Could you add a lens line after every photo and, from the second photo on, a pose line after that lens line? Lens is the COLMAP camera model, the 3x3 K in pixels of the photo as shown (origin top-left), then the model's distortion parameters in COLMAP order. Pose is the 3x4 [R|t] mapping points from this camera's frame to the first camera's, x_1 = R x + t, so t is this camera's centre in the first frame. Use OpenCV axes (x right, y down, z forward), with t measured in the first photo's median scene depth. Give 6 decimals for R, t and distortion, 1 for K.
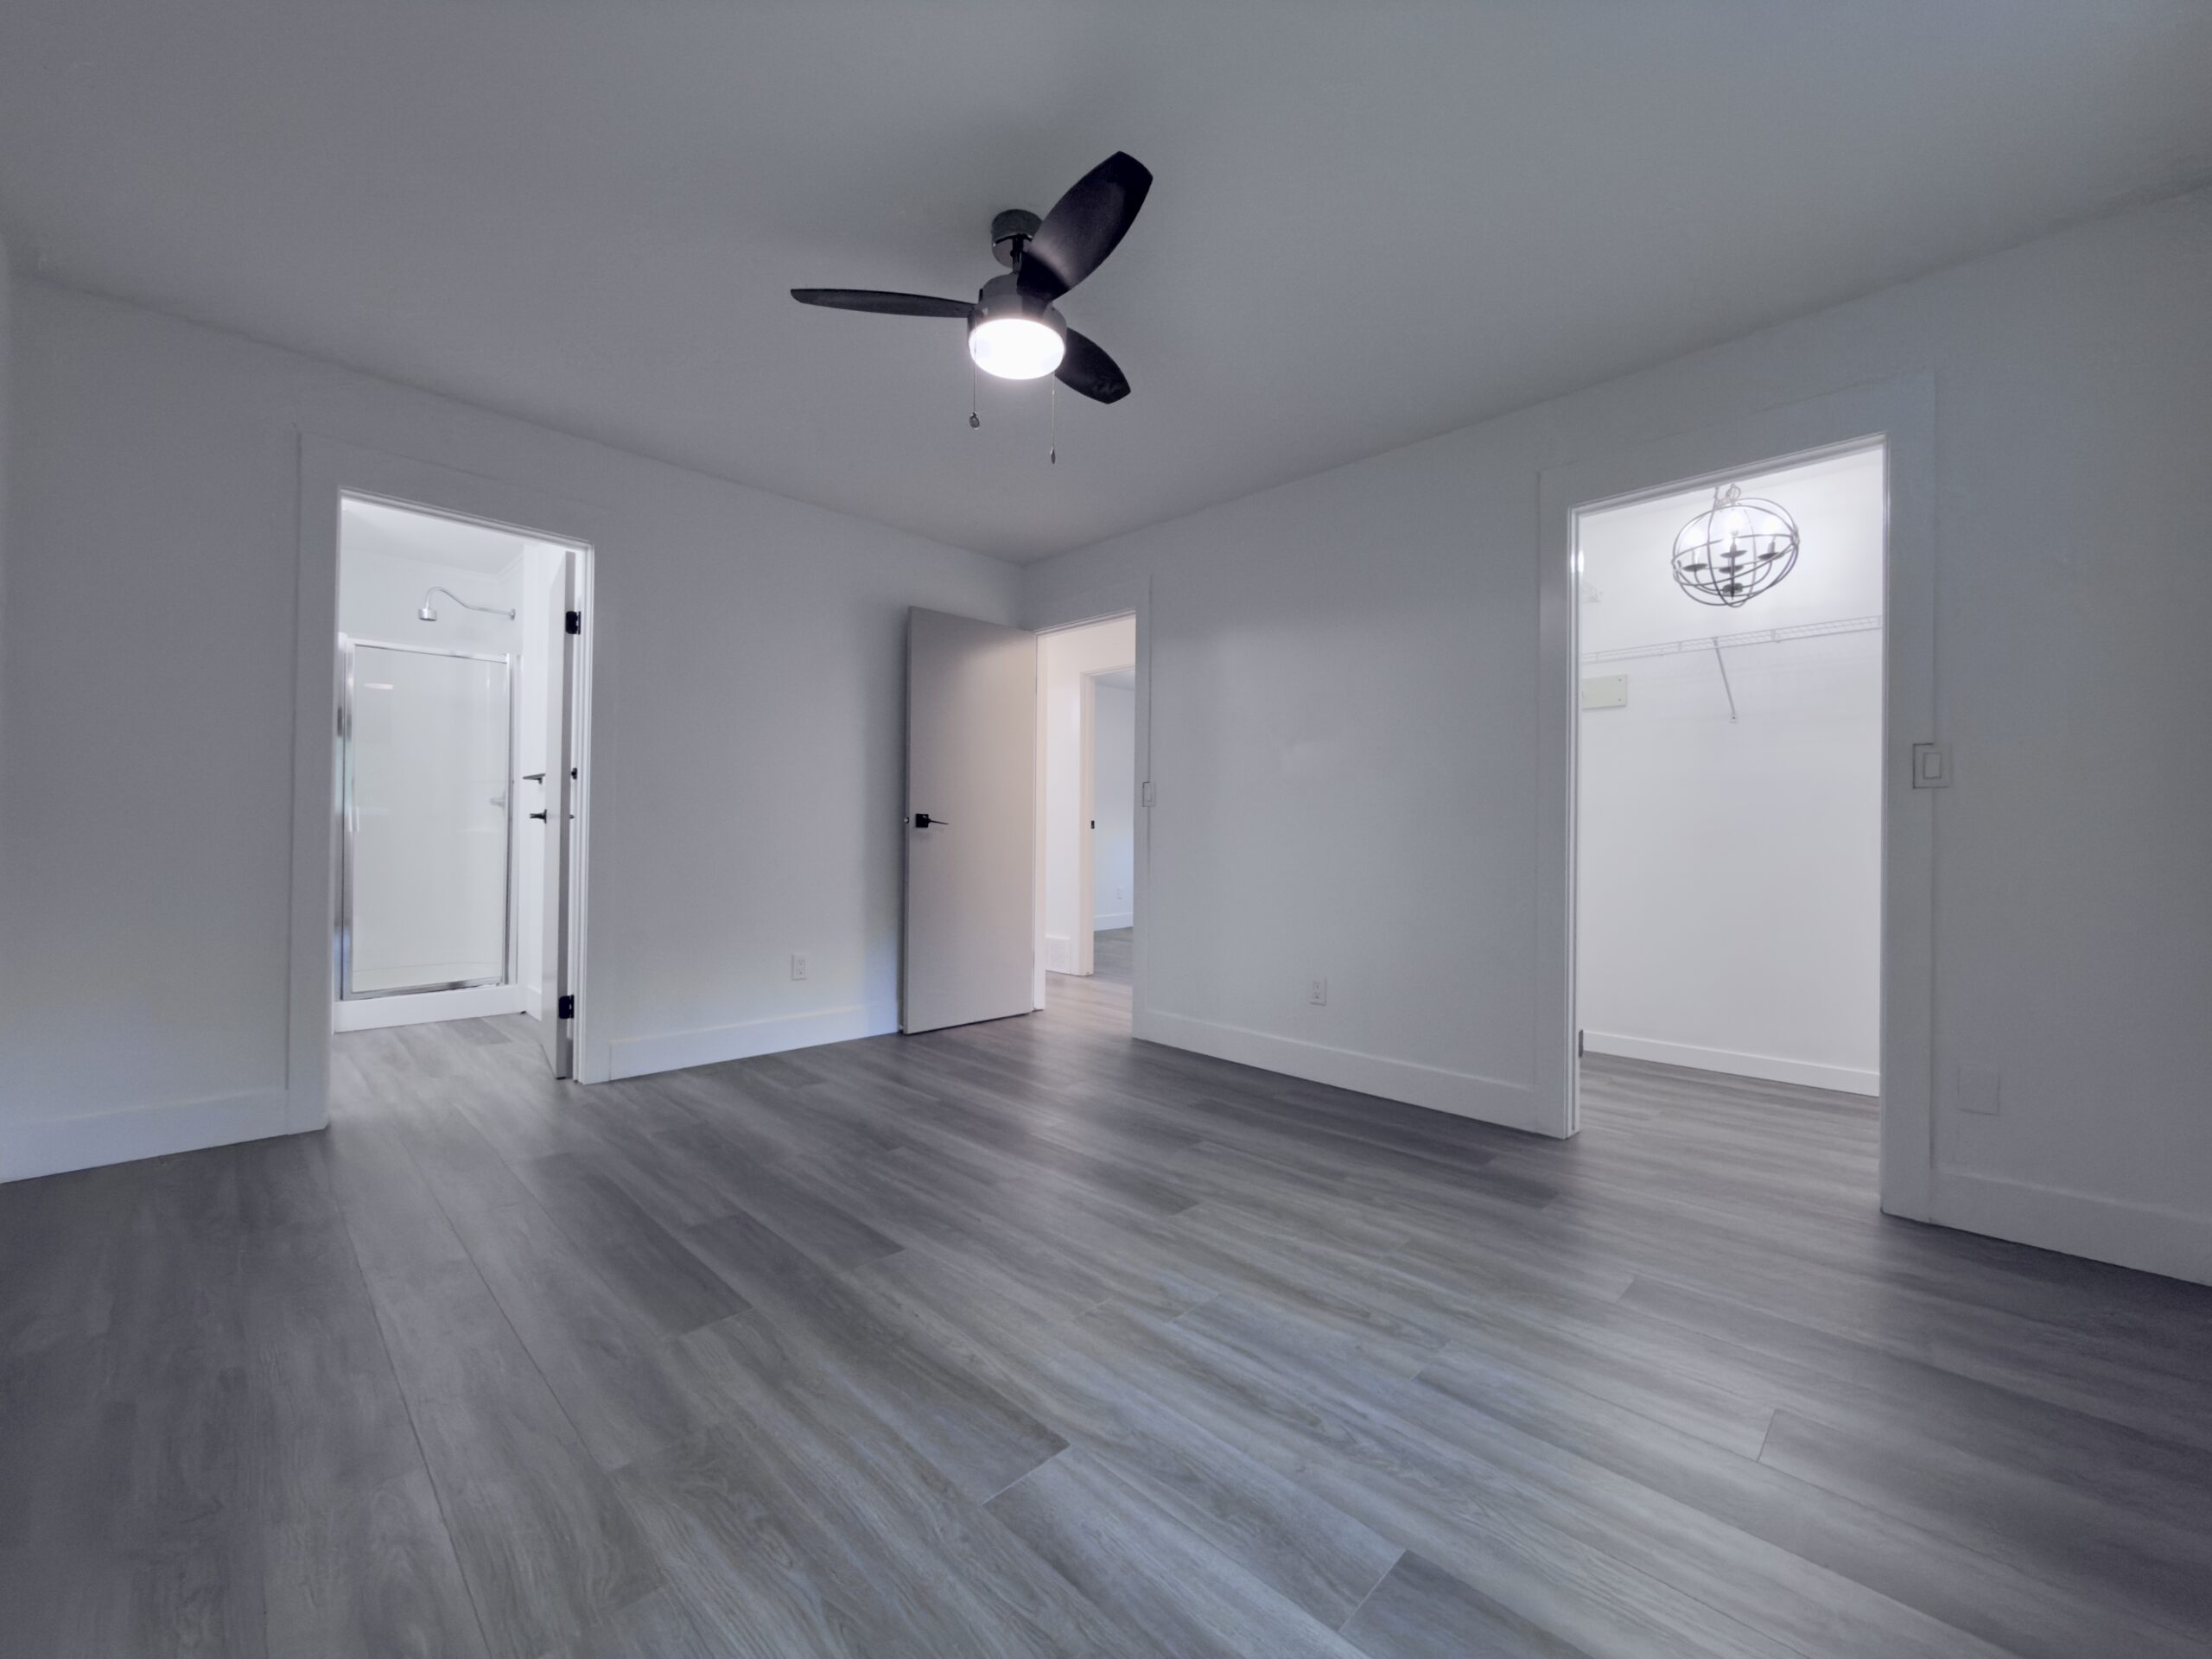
lens RADIAL K [[884.0, 0, 1106.1], [0, 884.0, 833.7], [0, 0, 1]] dist [0.014432, 0.000467]
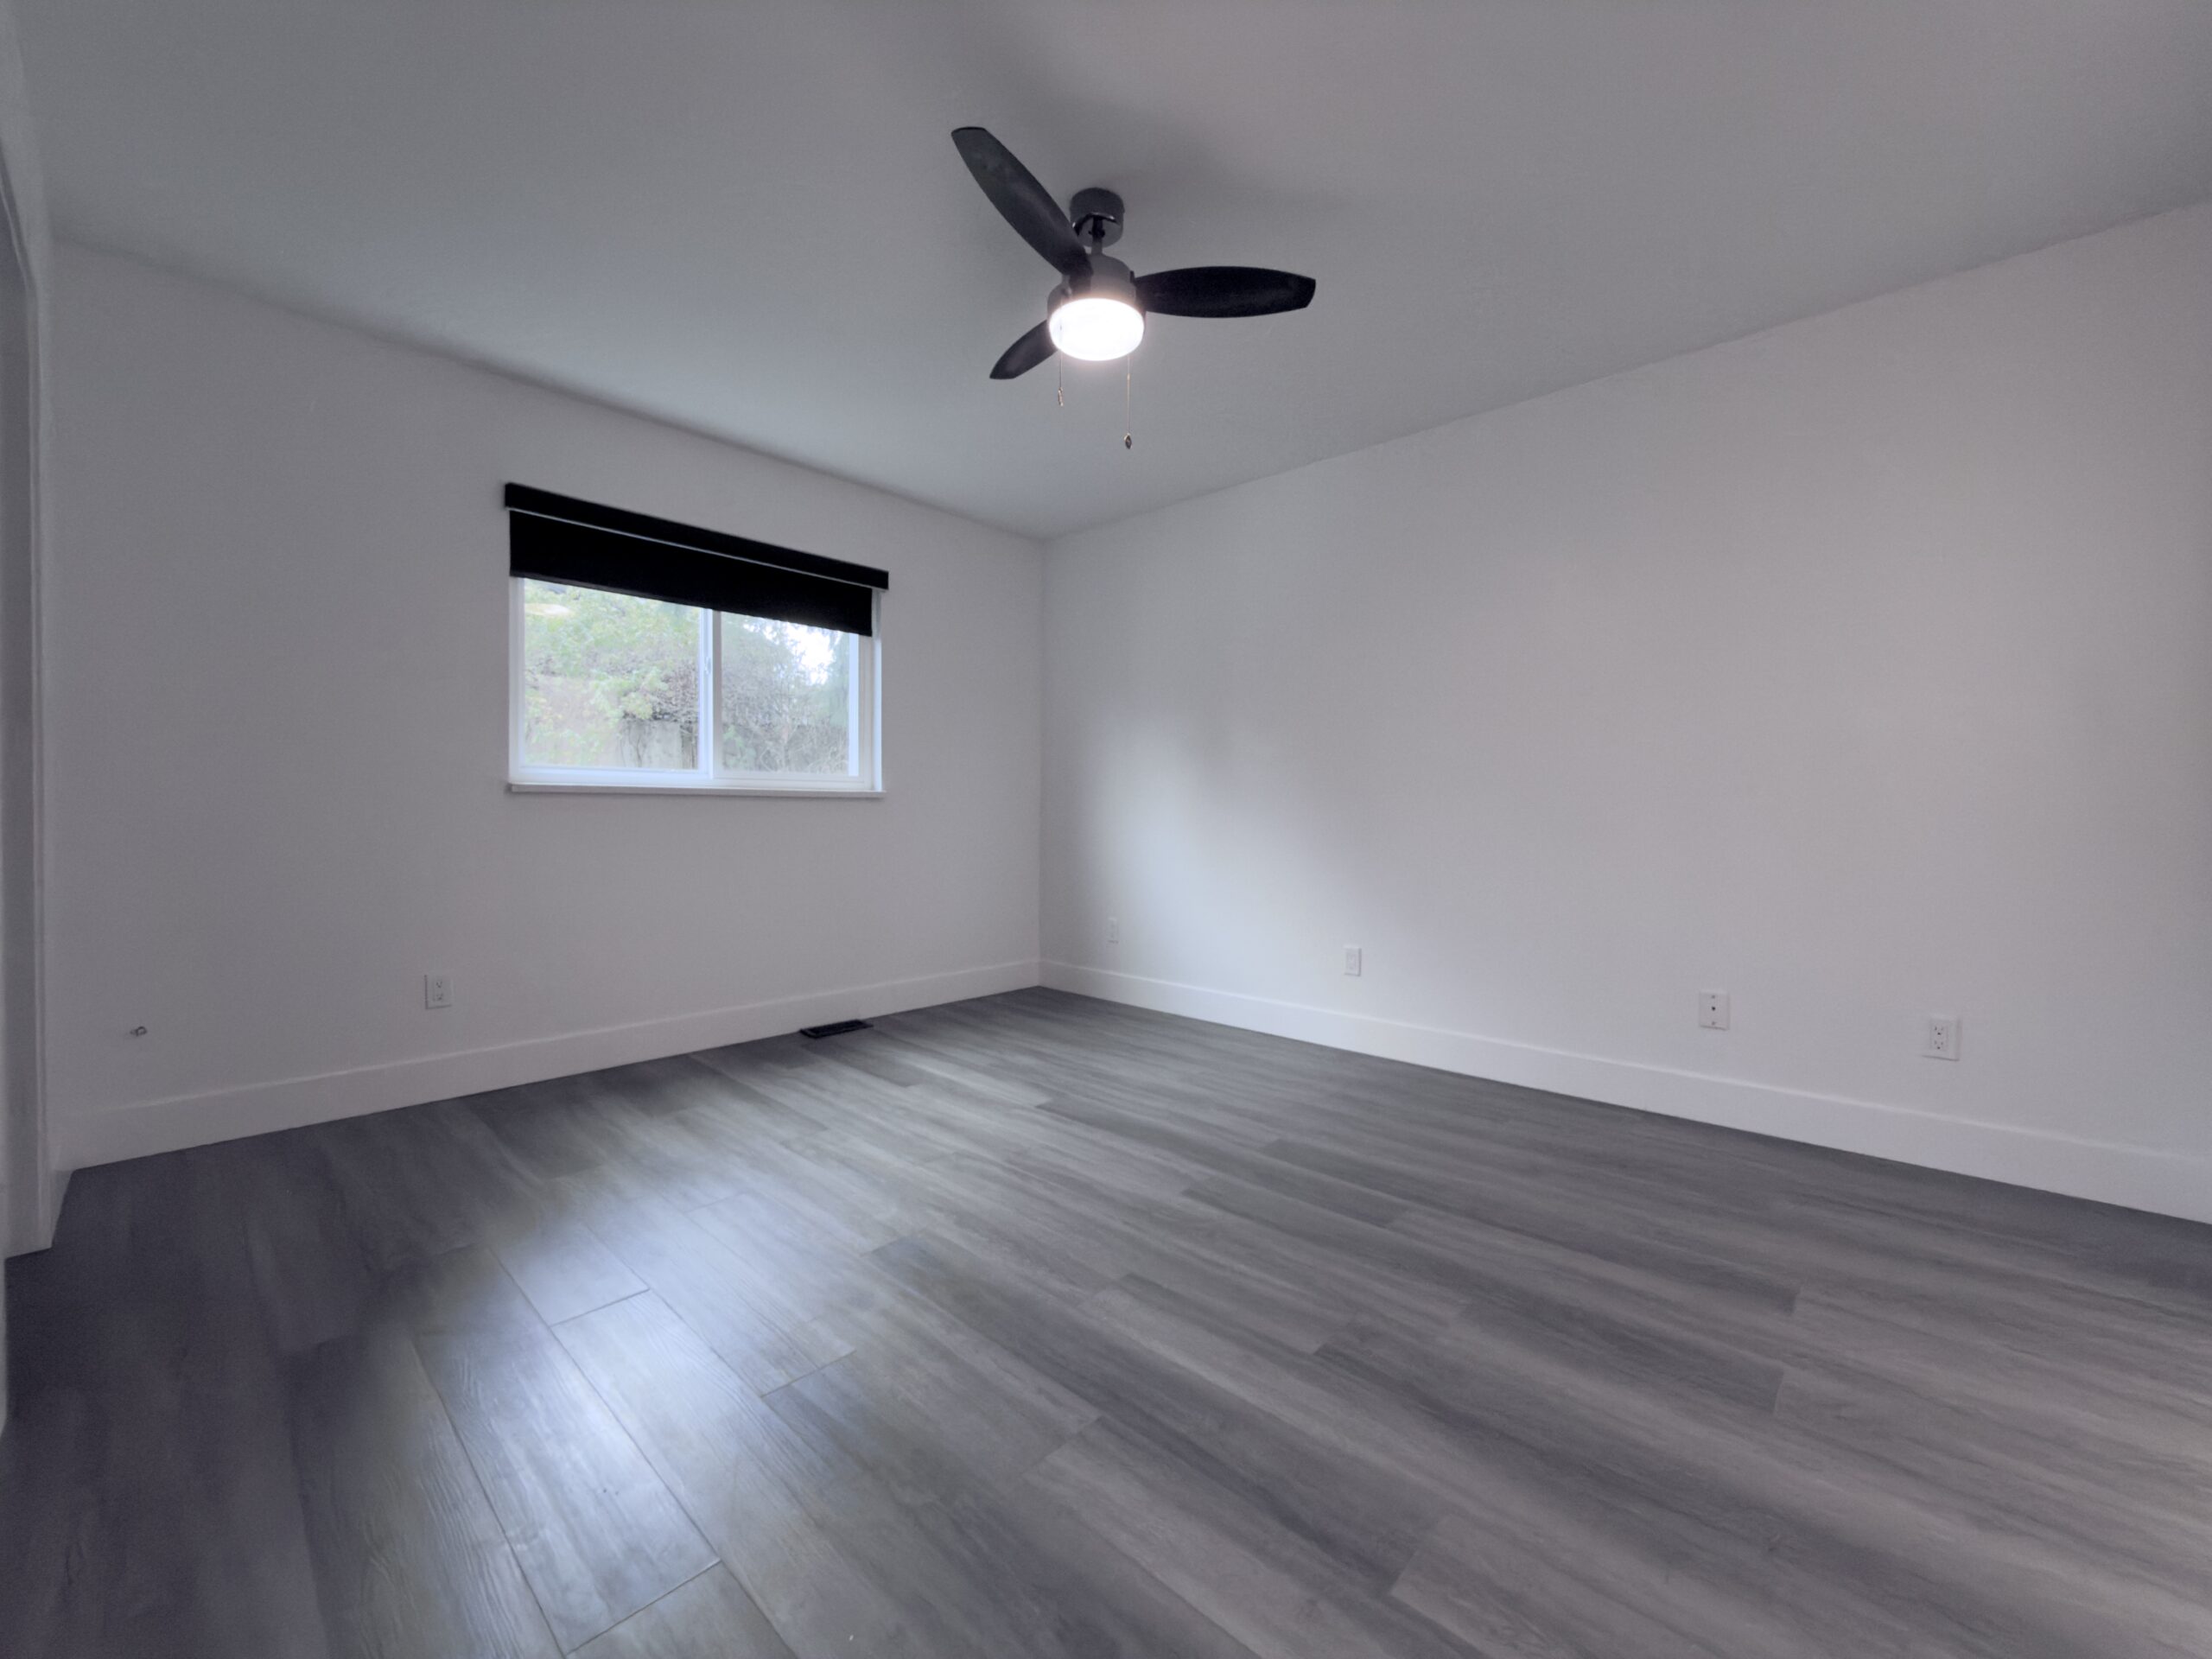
lens RADIAL K [[884.0, 0, 1106.3], [0, 884.0, 827.4], [0, 0, 1]] dist [0.014432, 0.000467]
pose [[-0.999578, -0.019137, -0.021840, -0.110852], [-0.019108, 0.999816, -0.001537, 0.023347], [0.021866, -0.001119, -0.999760, 2.216171]]
